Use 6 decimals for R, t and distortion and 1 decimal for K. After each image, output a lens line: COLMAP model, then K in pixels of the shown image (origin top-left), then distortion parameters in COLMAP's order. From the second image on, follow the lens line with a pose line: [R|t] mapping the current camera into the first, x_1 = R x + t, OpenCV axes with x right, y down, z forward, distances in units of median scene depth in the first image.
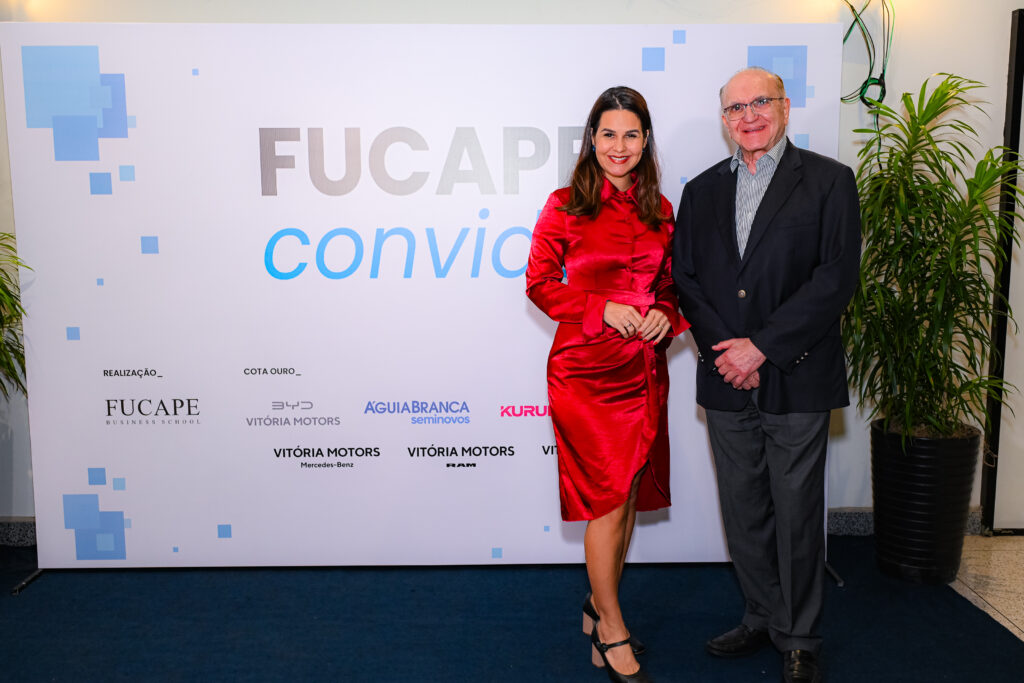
lens RADIAL K [[1001.9, 0, 518.0], [0, 1001.9, 341.5], [0, 0, 1]] dist [0.005701, -0.008593]
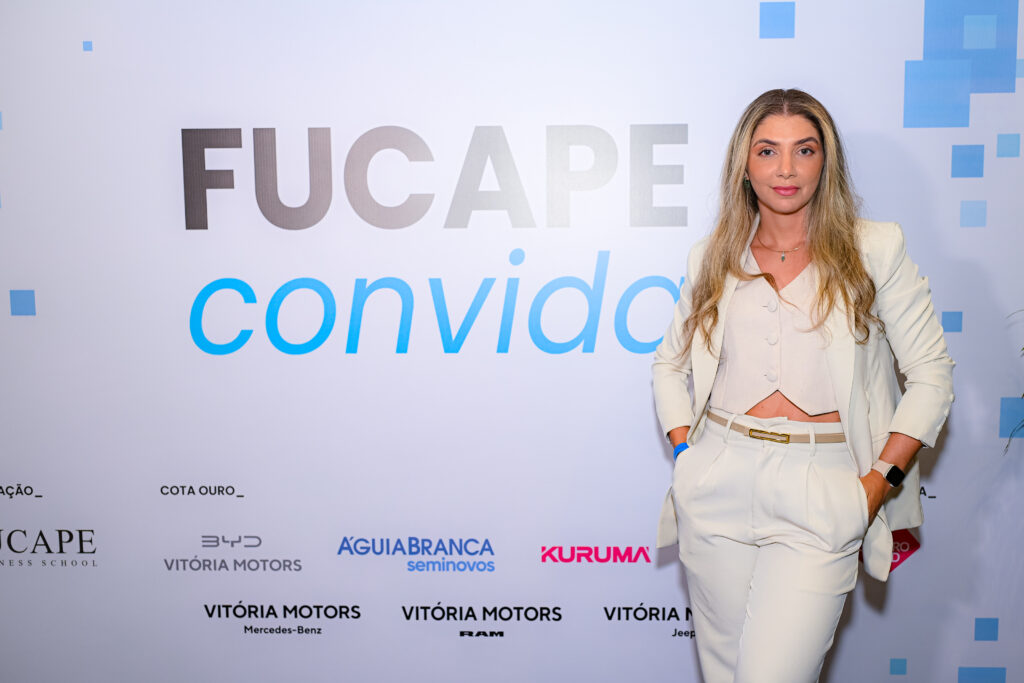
lens RADIAL K [[1032.0, 0, 546.1], [0, 1032.0, 363.1], [0, 0, 1]] dist [0.003586, -0.006361]
pose [[0.998590, 0.005922, -0.052751, 0.021155], [-0.007277, 0.999647, -0.025537, -0.039429], [0.052581, 0.025884, 0.998281, 0.316981]]
